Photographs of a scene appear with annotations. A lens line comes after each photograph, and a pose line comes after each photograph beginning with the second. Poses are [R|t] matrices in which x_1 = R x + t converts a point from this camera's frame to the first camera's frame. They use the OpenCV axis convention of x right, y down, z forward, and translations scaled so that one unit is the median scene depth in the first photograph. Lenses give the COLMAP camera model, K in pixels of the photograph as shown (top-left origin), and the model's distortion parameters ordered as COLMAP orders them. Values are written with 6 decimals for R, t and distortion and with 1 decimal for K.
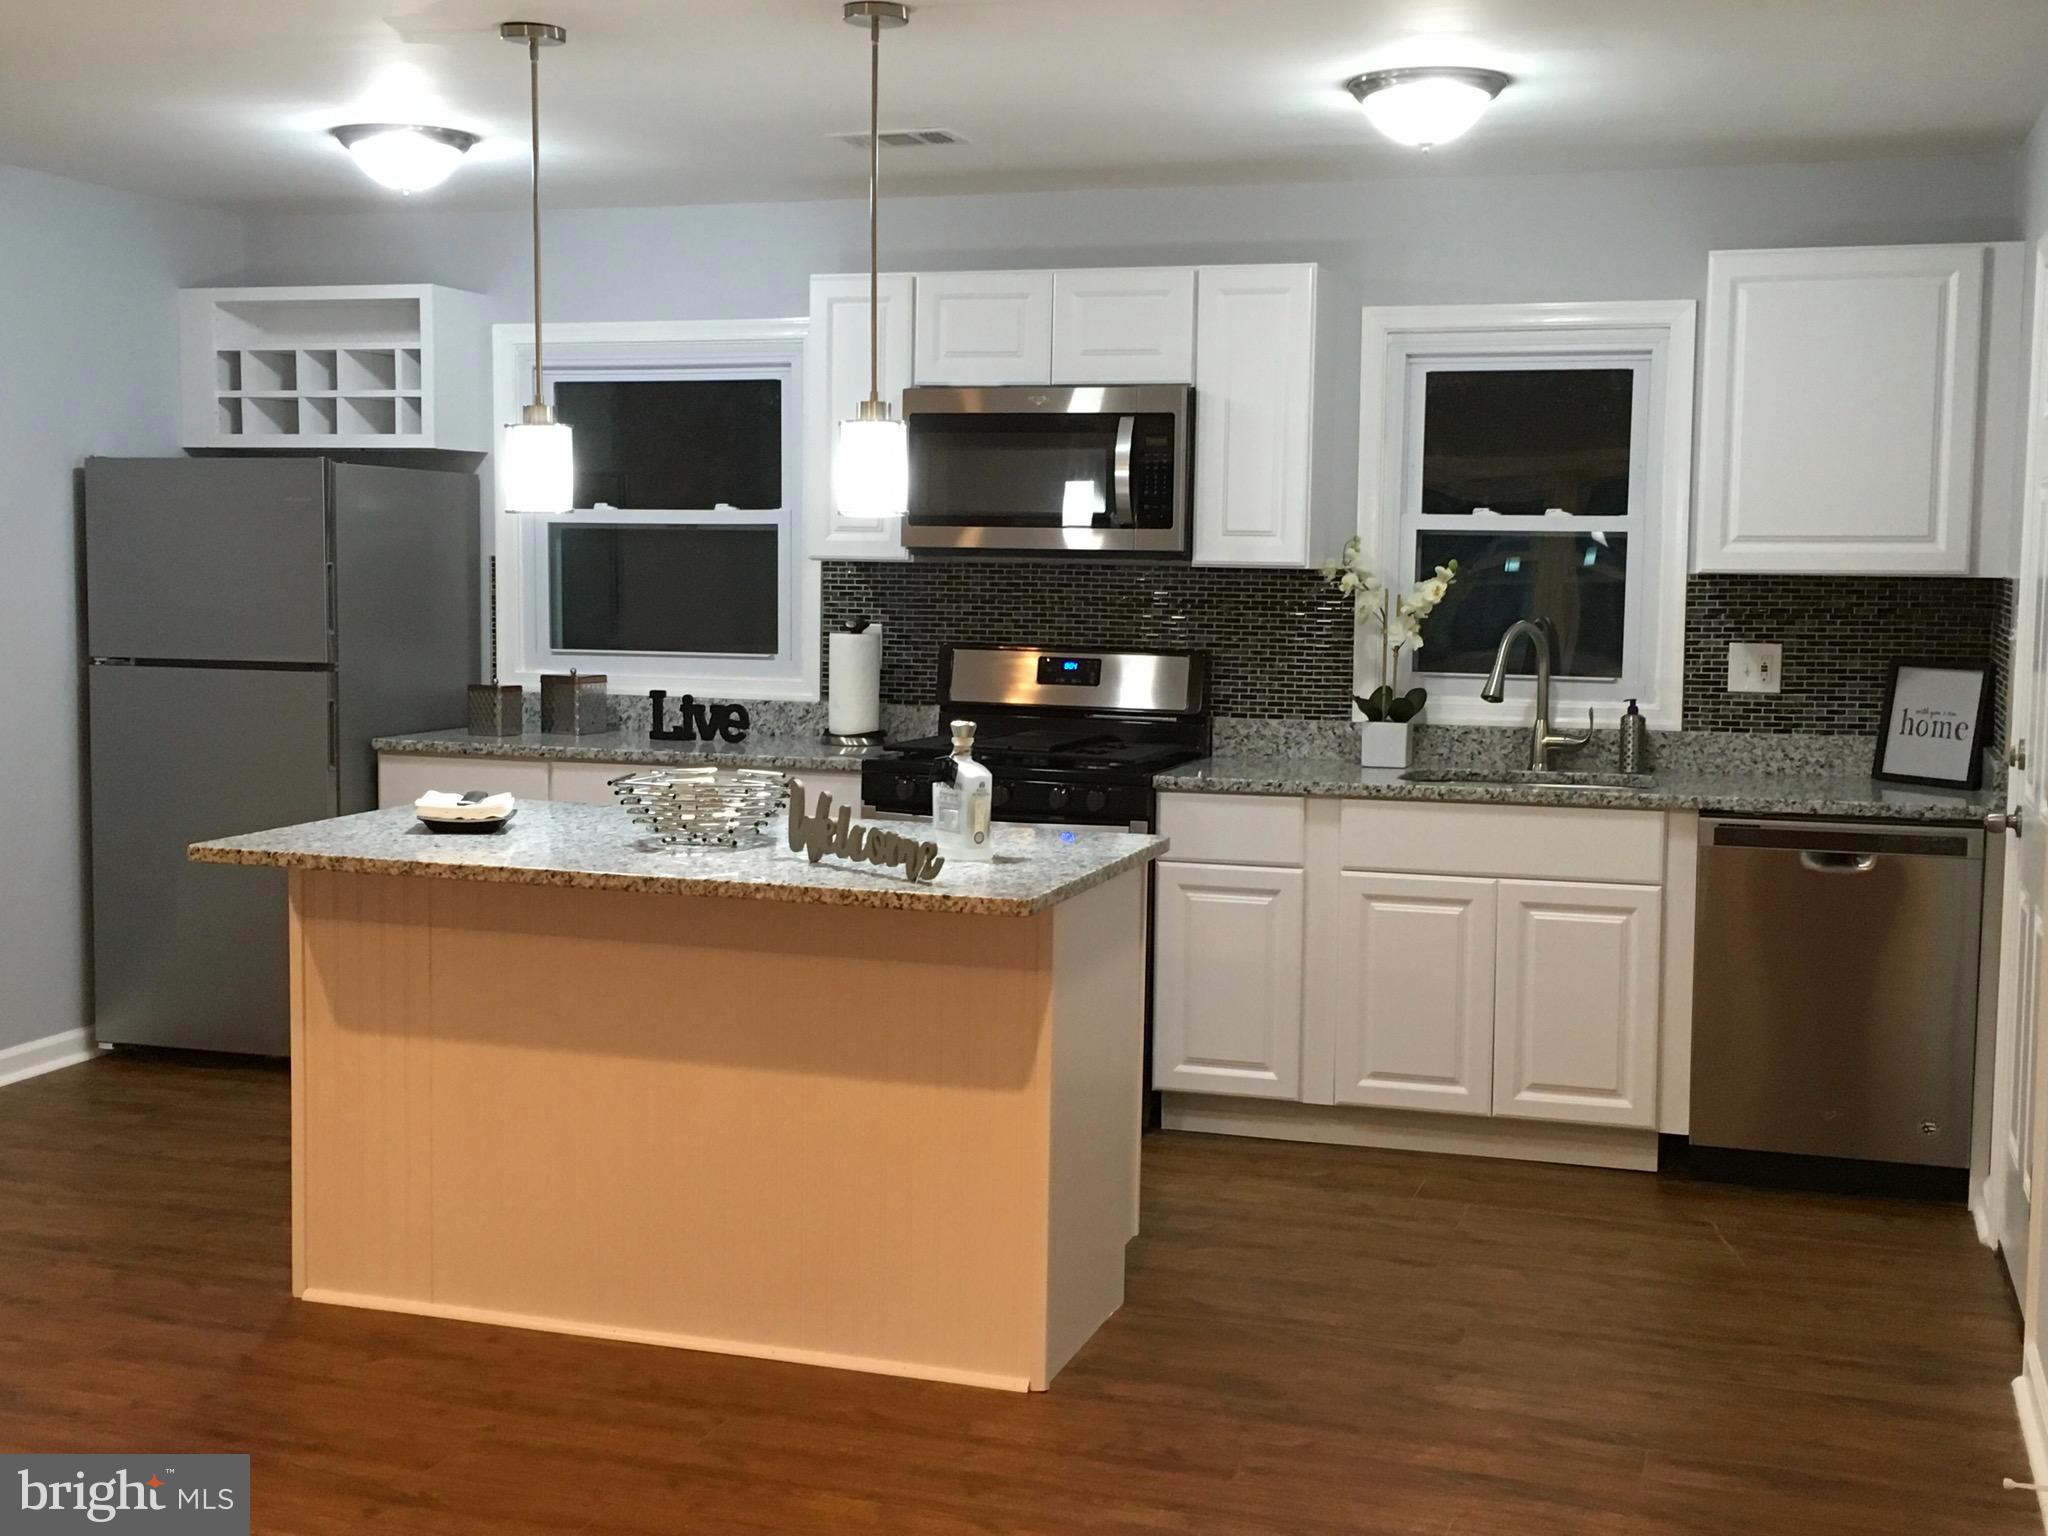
lens RADIAL K [[2434.2, 0, 1009.0], [0, 2434.2, 769.0], [0, 0, 1]] dist [0.059001, 0.000000]
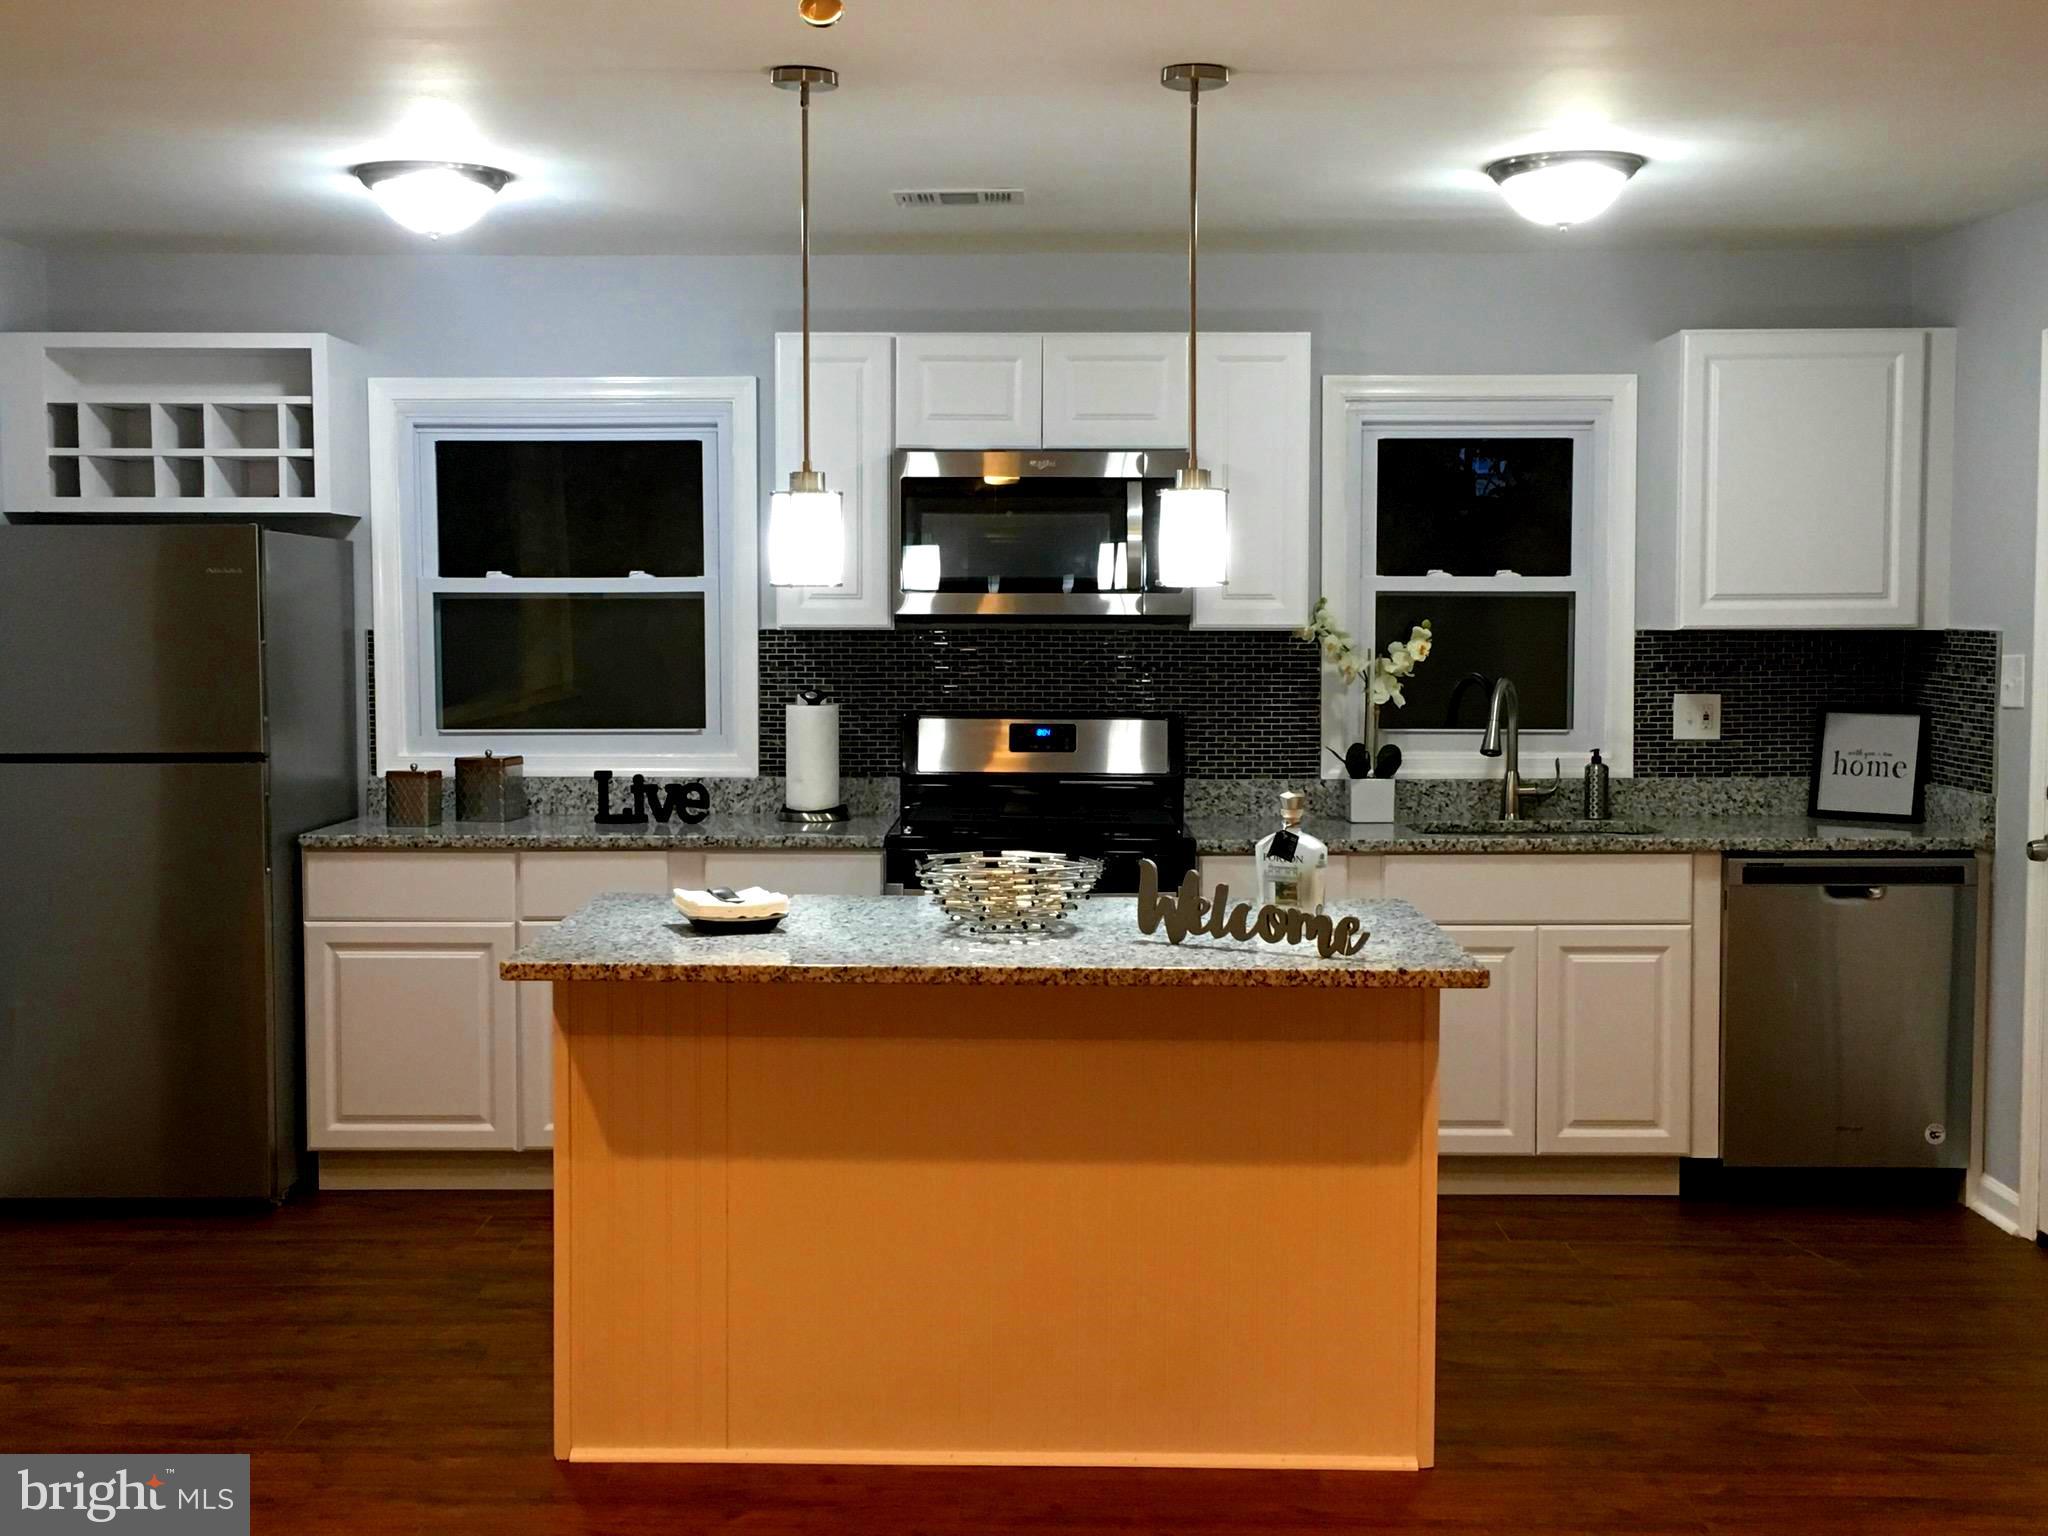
lens RADIAL K [[2434.2, 0, 1010.5], [0, 2434.2, 764.6], [0, 0, 1]] dist [0.059001, 0.000000]
pose [[0.954241, -0.032075, 0.297313, -0.302717], [0.039321, 0.999057, -0.018424, -0.012499], [-0.296441, 0.029271, 0.954602, 0.066318]]
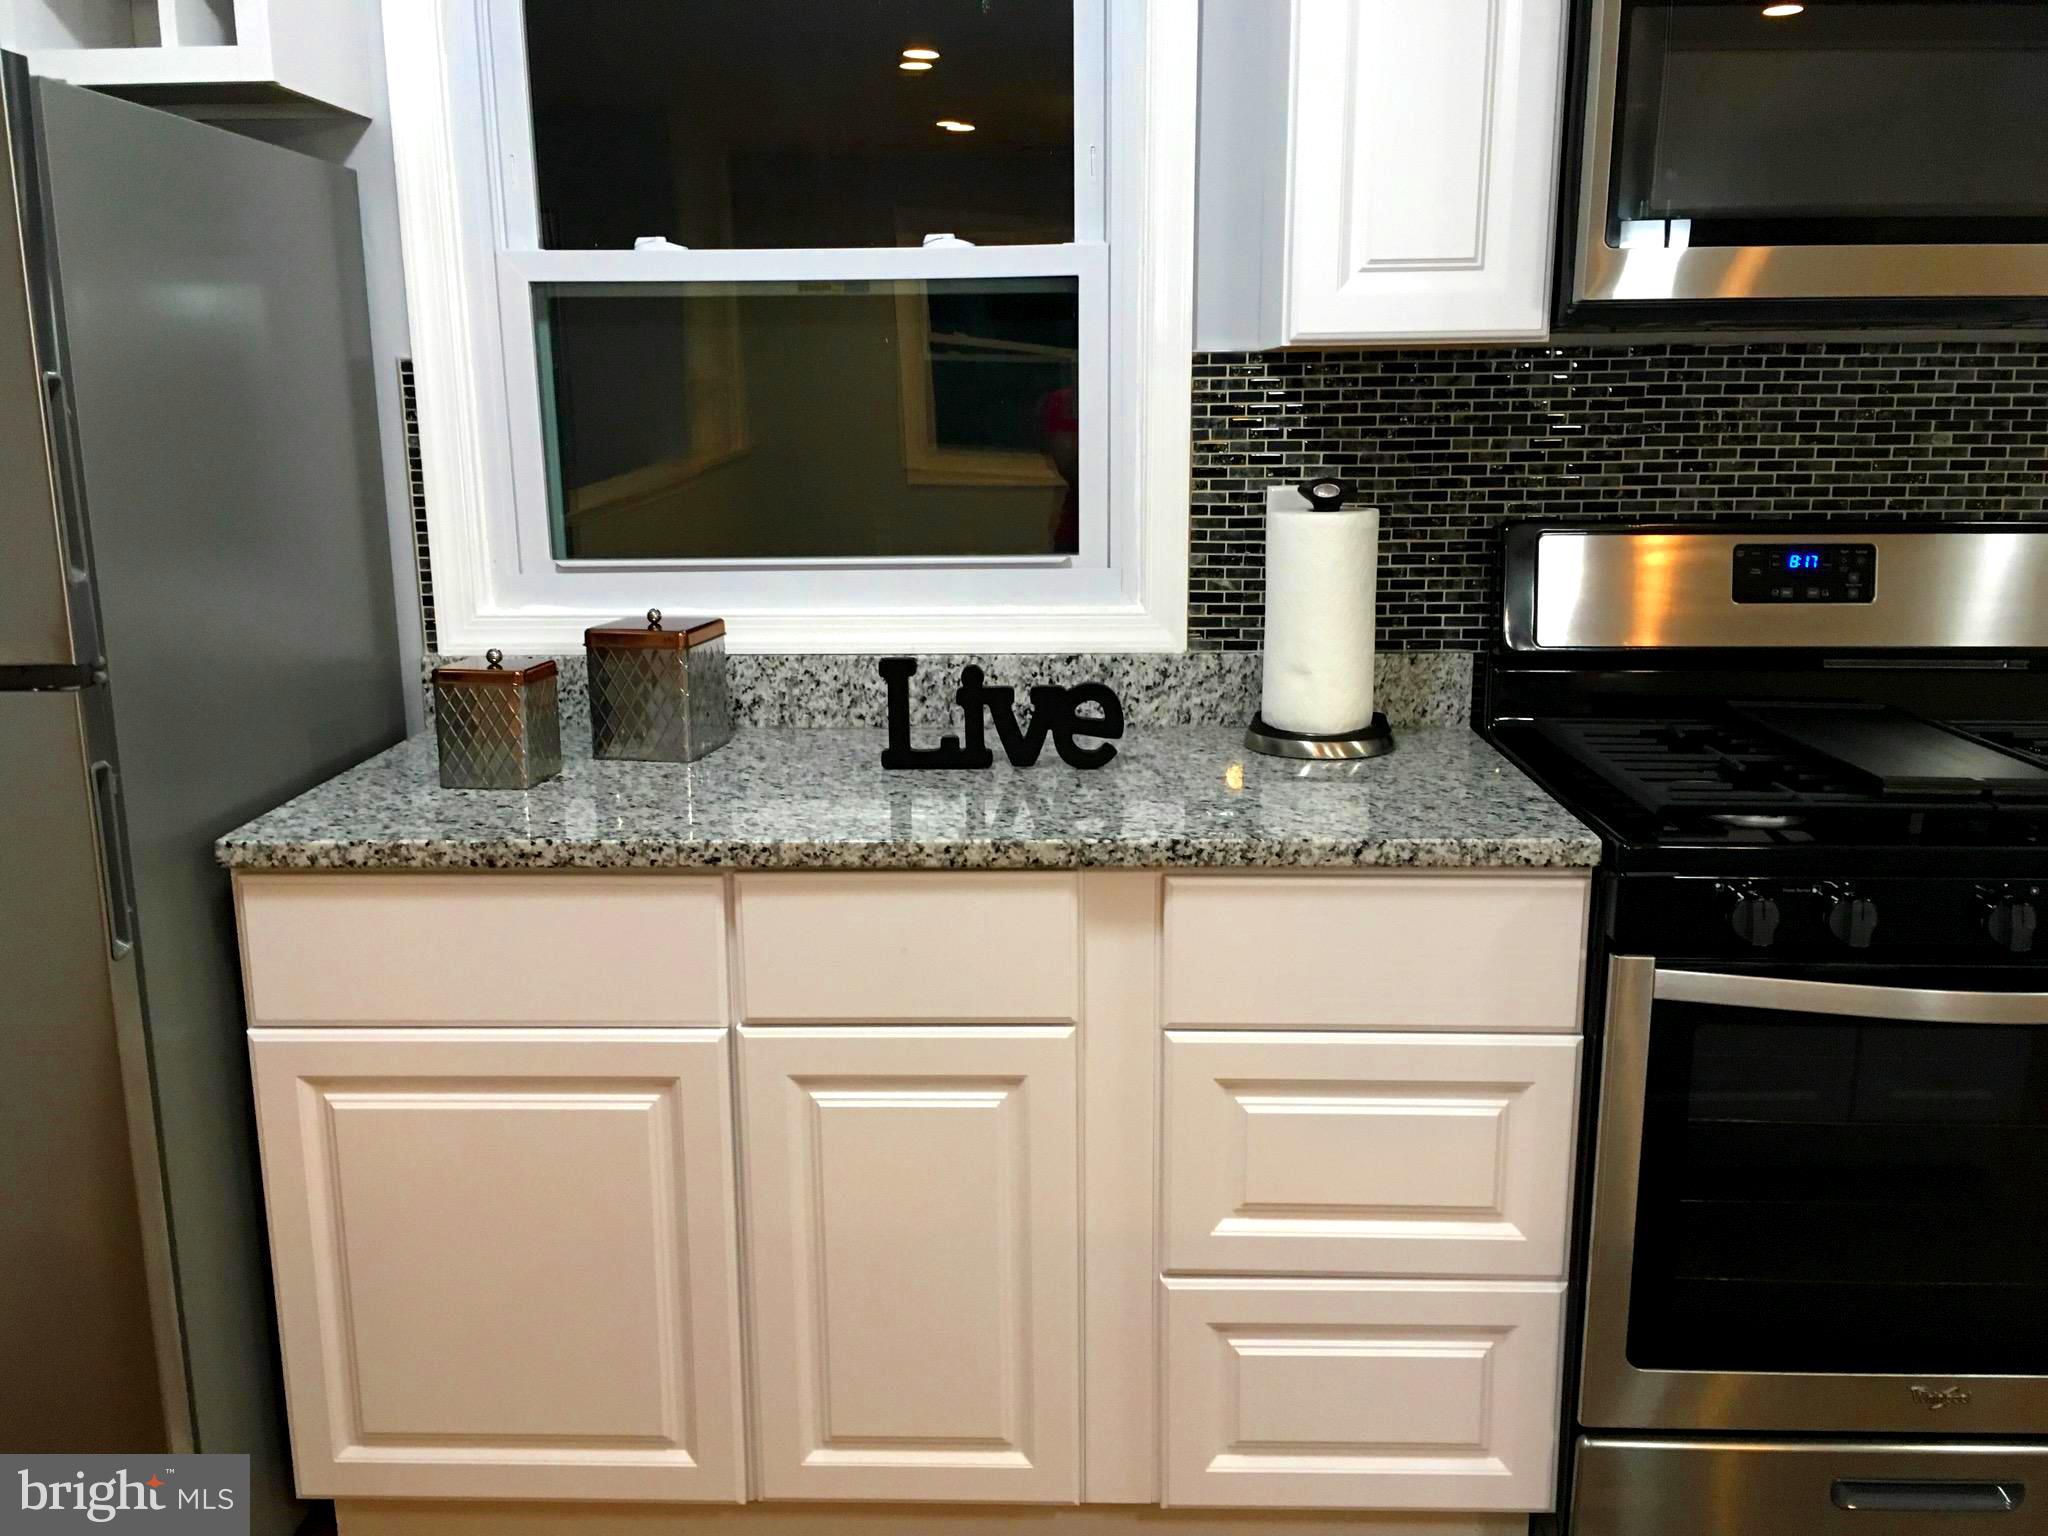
lens RADIAL K [[1753.7, 0, 1014.5], [0, 1753.7, 763.2], [0, 0, 1]] dist [0.080318, -0.115942]
pose [[0.958547, -0.080728, 0.273258, -0.235114], [0.046759, 0.990590, 0.128624, -0.059129], [-0.281070, -0.110515, 0.953303, 0.764119]]
